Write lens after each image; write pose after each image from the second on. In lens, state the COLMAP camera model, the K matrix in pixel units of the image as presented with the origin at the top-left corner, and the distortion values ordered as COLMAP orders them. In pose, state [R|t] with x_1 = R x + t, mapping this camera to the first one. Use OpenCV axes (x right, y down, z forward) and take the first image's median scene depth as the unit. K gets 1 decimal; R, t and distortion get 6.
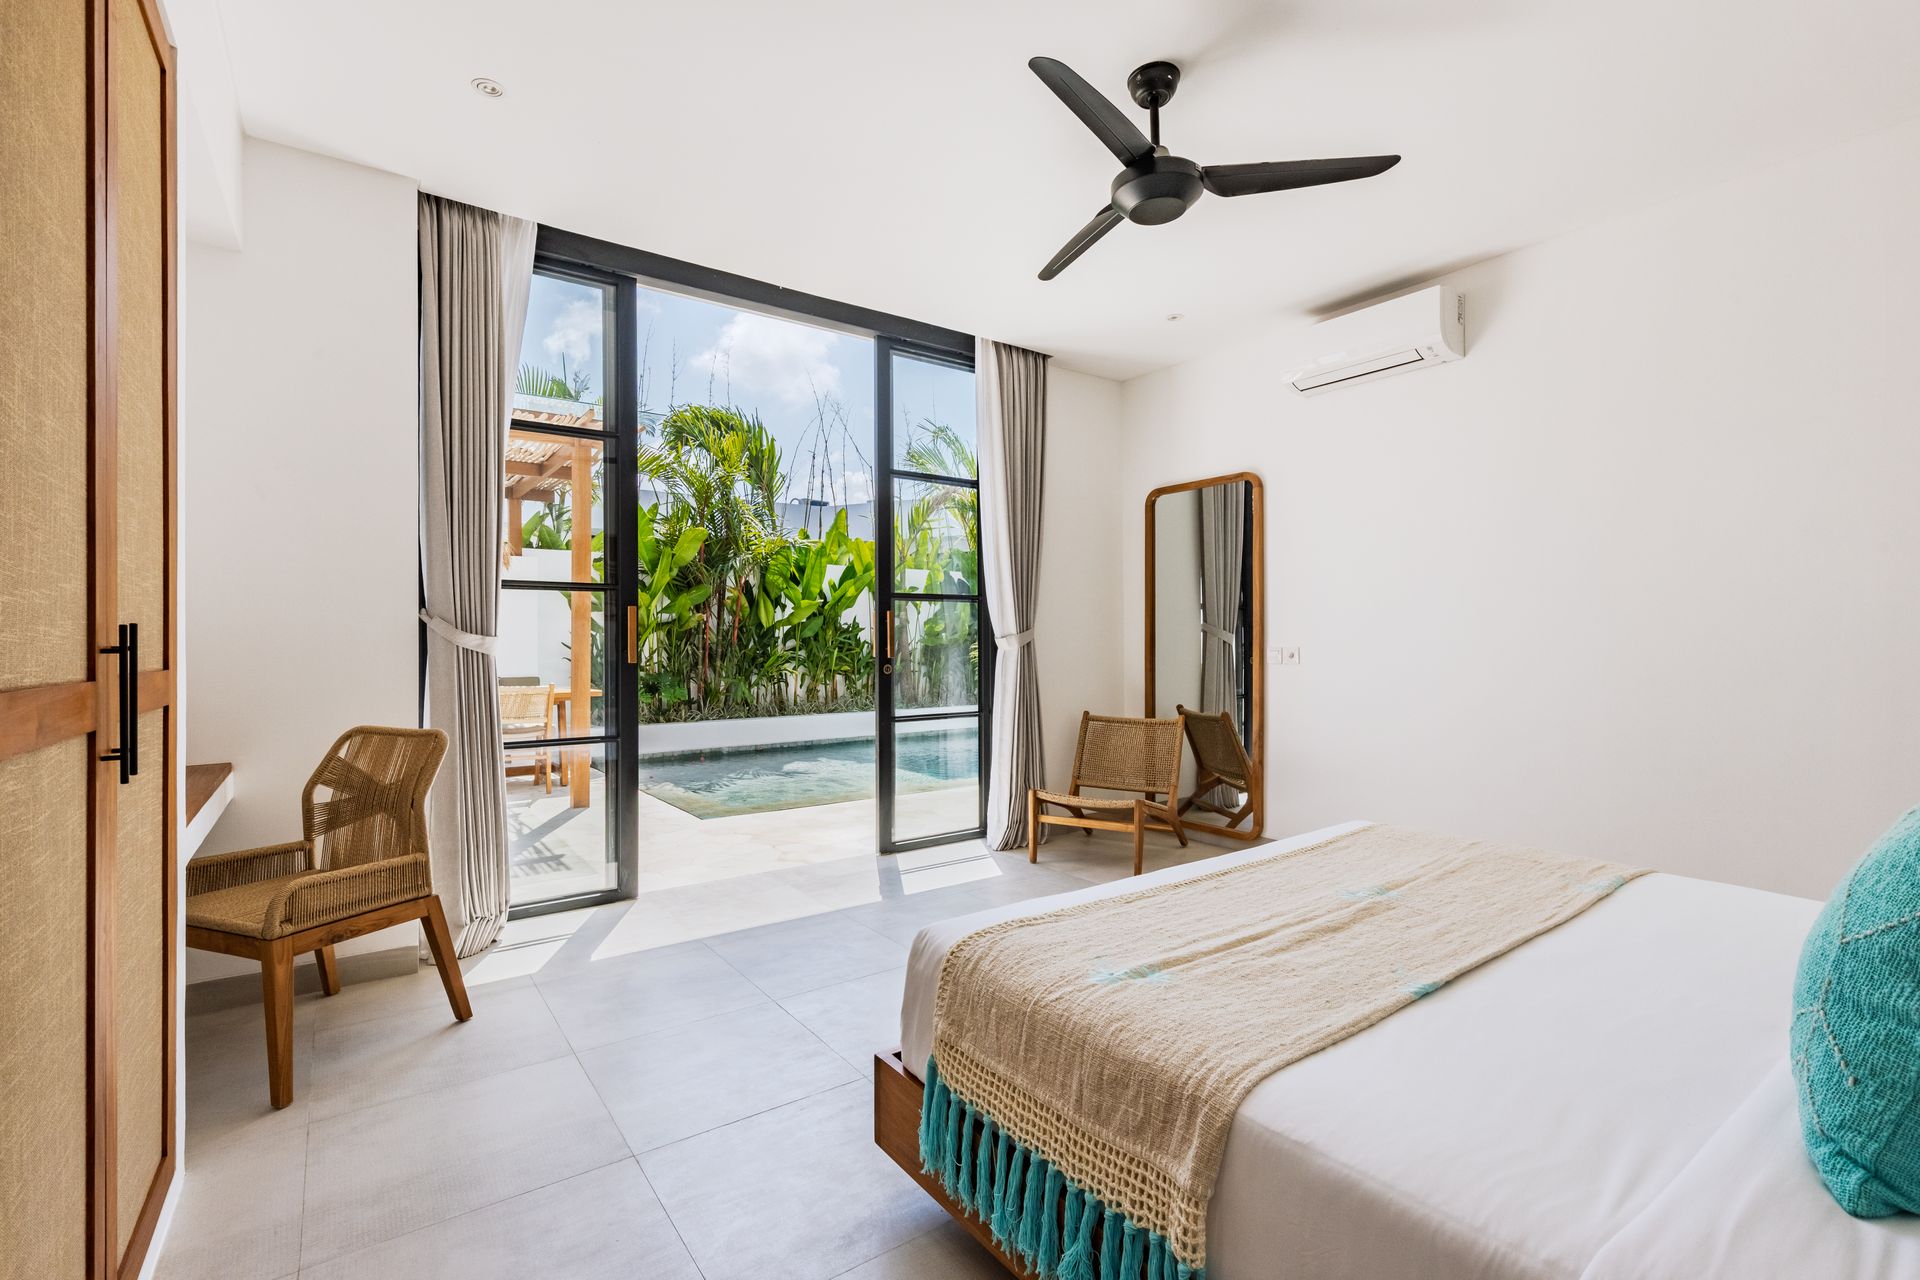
lens RADIAL K [[856.5, 0, 960.0], [0, 856.5, 640.0], [0, 0, 1]] dist [0.011691, 0.000046]
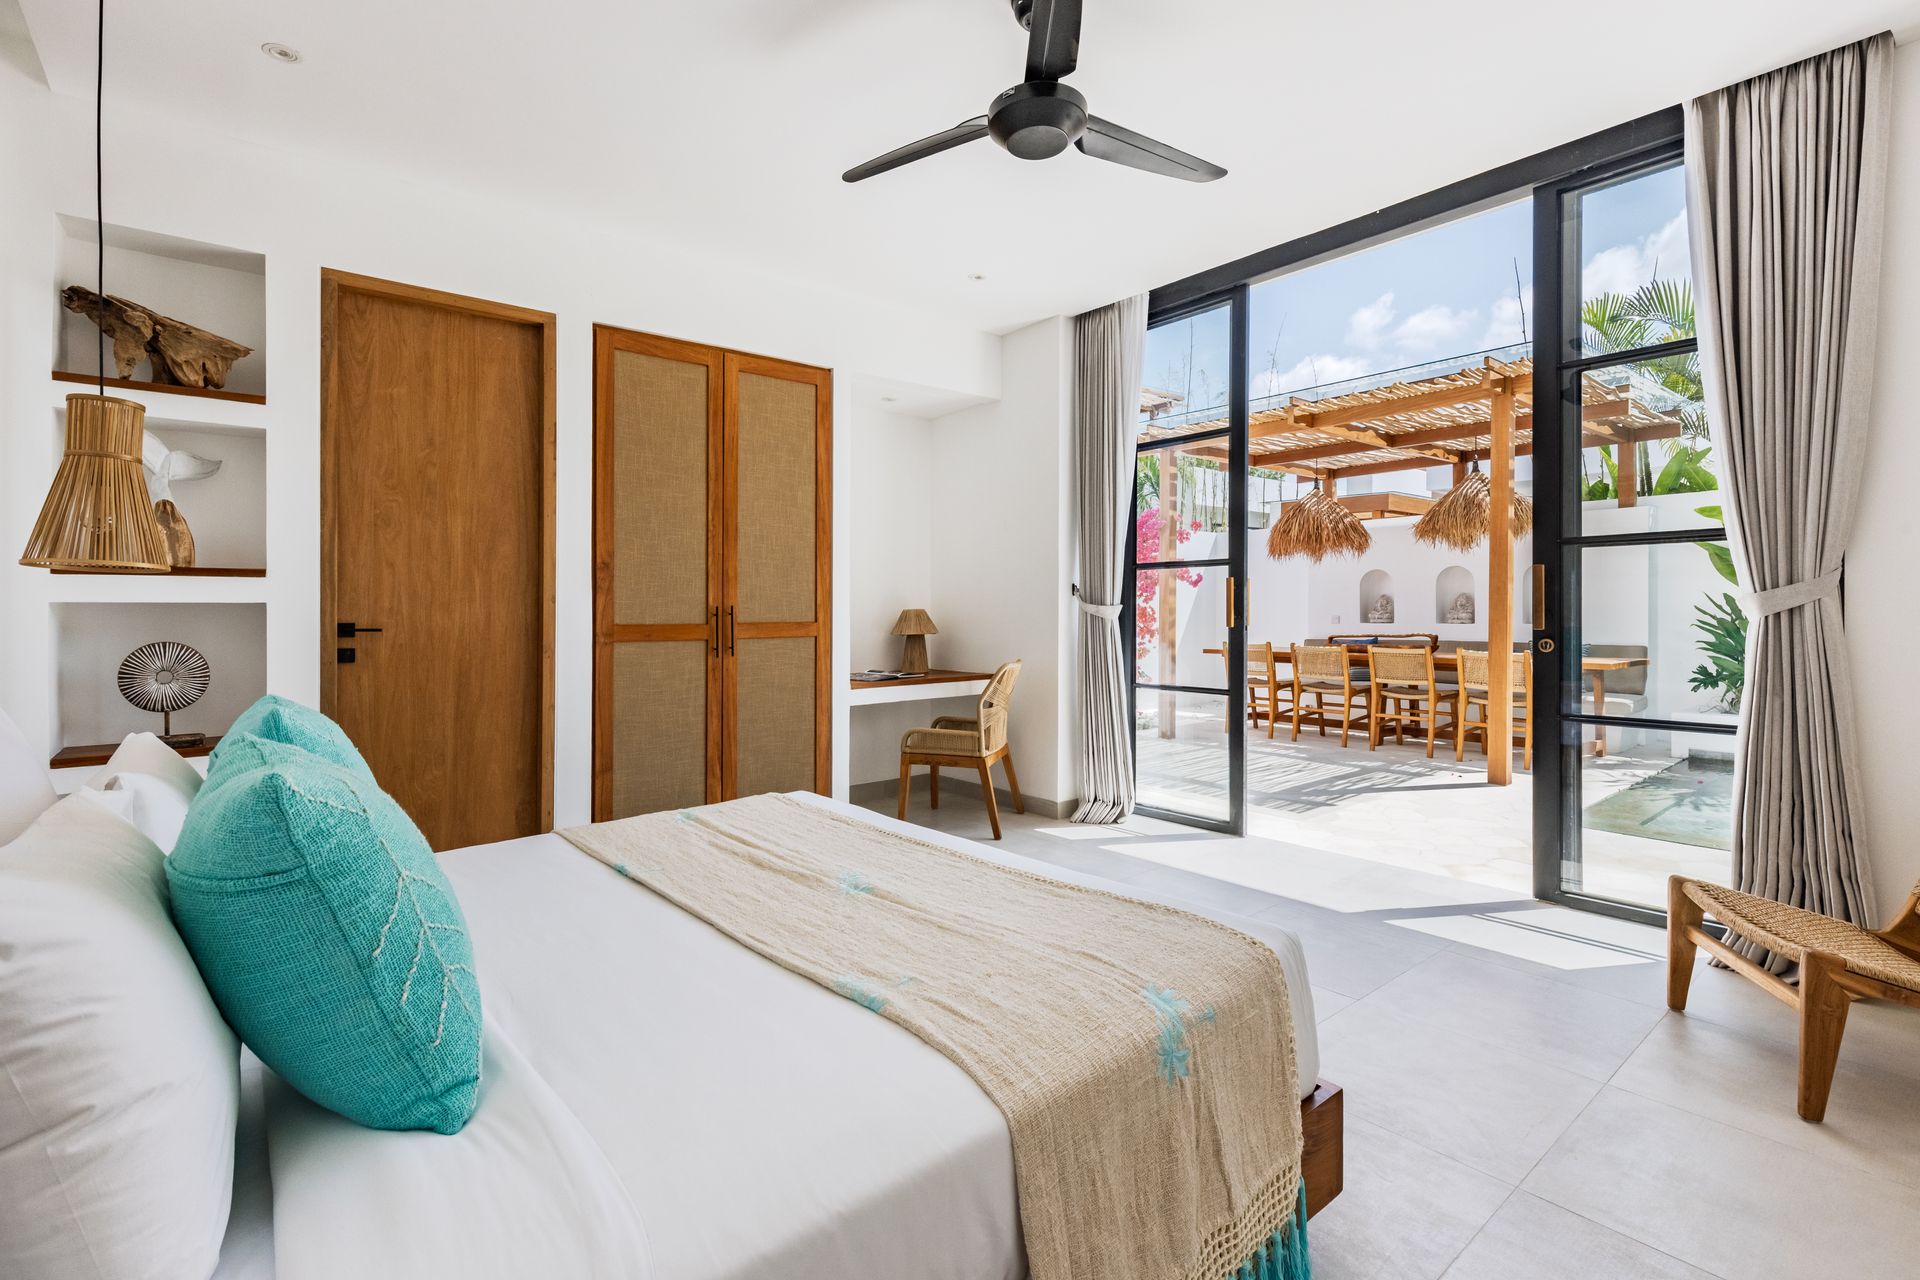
lens RADIAL K [[885.9, 0, 955.1], [0, 885.9, 606.8], [0, 0, 1]] dist [0.002024, 0.000150]
pose [[0.063791, -0.002731, -0.997960, 0.784059], [0.007898, 0.999966, -0.002232, -0.000674], [0.997932, -0.007740, 0.063810, 0.571262]]
